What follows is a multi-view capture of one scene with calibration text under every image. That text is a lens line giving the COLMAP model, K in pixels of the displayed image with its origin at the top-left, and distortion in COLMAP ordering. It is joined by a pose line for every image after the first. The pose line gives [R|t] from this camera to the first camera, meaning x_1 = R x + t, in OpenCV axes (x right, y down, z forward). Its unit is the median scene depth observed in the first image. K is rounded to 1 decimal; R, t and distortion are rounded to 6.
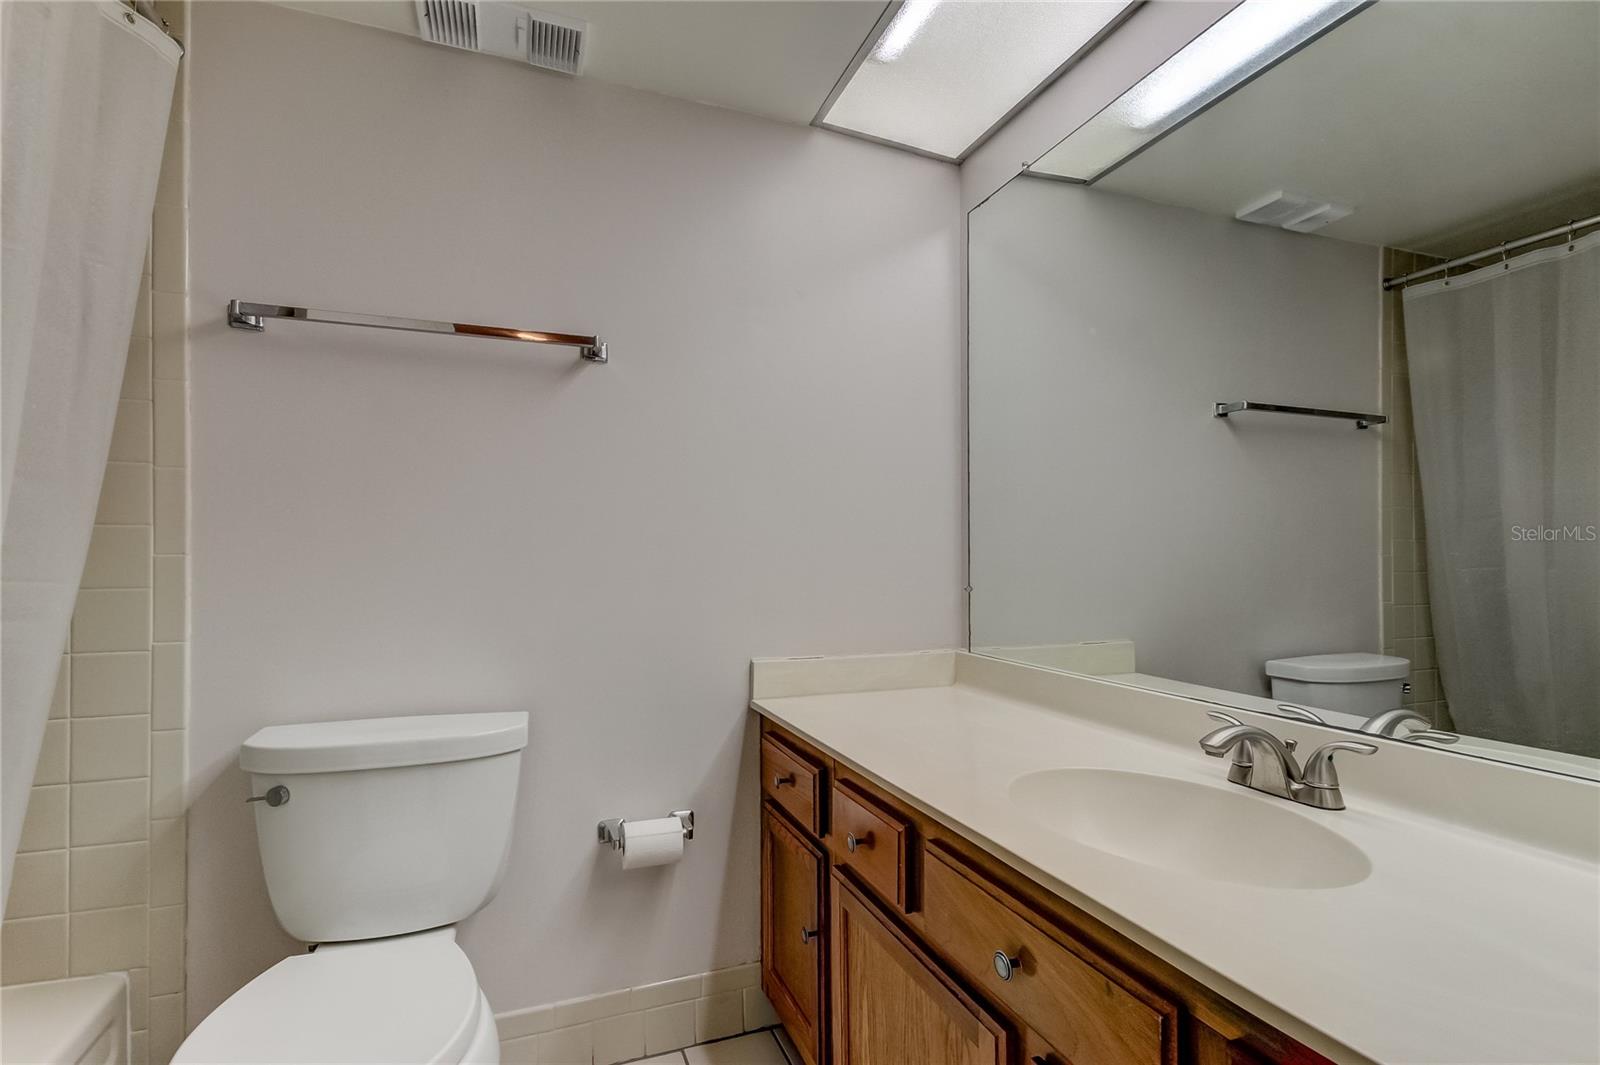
lens RADIAL K [[753.6, 0, 797.4], [0, 753.6, 543.7], [0, 0, 1]] dist [0.026281, -0.007910]
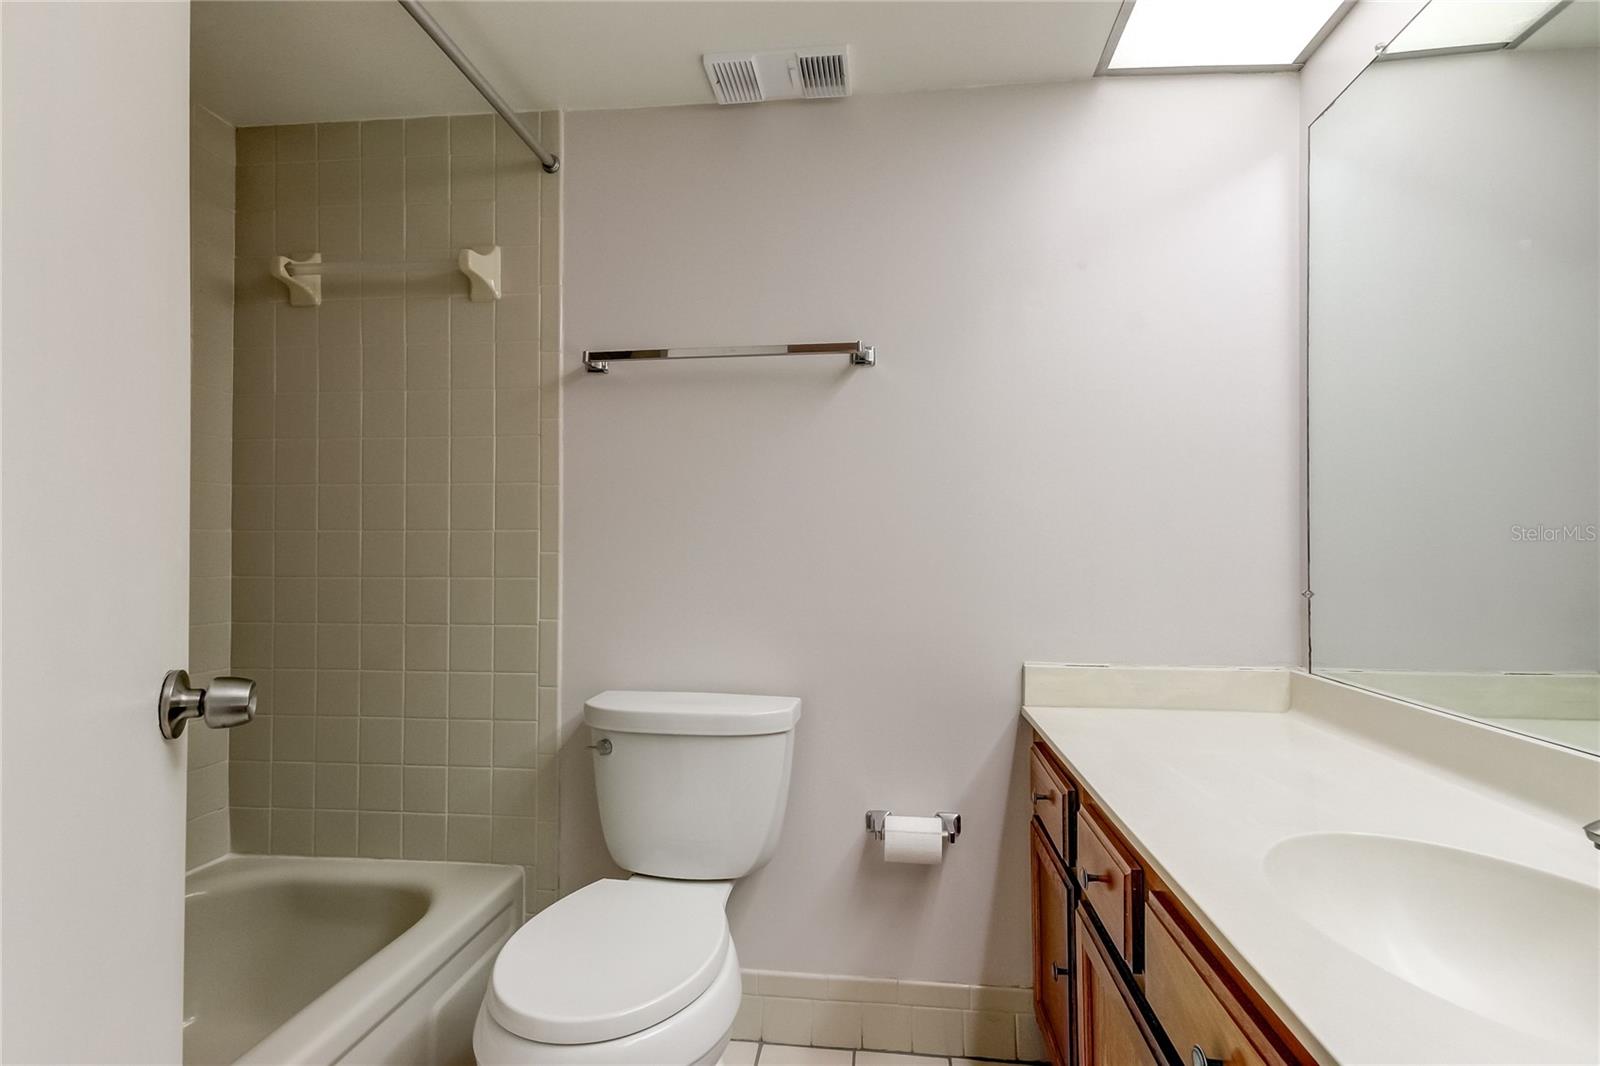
lens RADIAL K [[753.6, 0, 824.2], [0, 753.6, 536.0], [0, 0, 1]] dist [0.026281, -0.007910]
pose [[0.890630, -0.010565, -0.454606, 0.159446], [0.008339, 0.999941, -0.006902, -0.000275], [0.454653, 0.002356, 0.890666, 0.054103]]
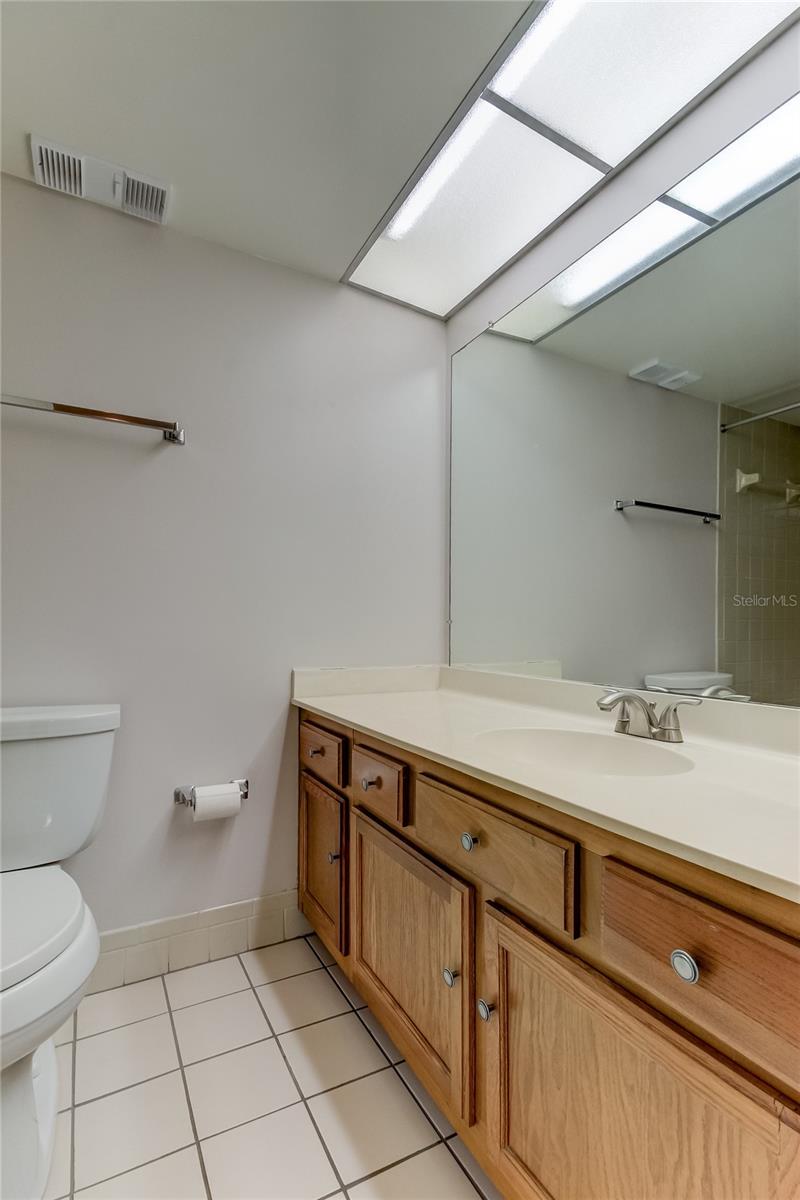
lens RADIAL K [[565.2, 0, 403.1], [0, 565.2, 619.8], [0, 0, 1]] dist [0.026281, -0.007910]
pose [[0.990602, 0.009515, 0.136444, -0.004586], [-0.009630, 0.999954, 0.000182, 0.067346], [-0.136436, -0.001494, 0.990648, -0.043359]]
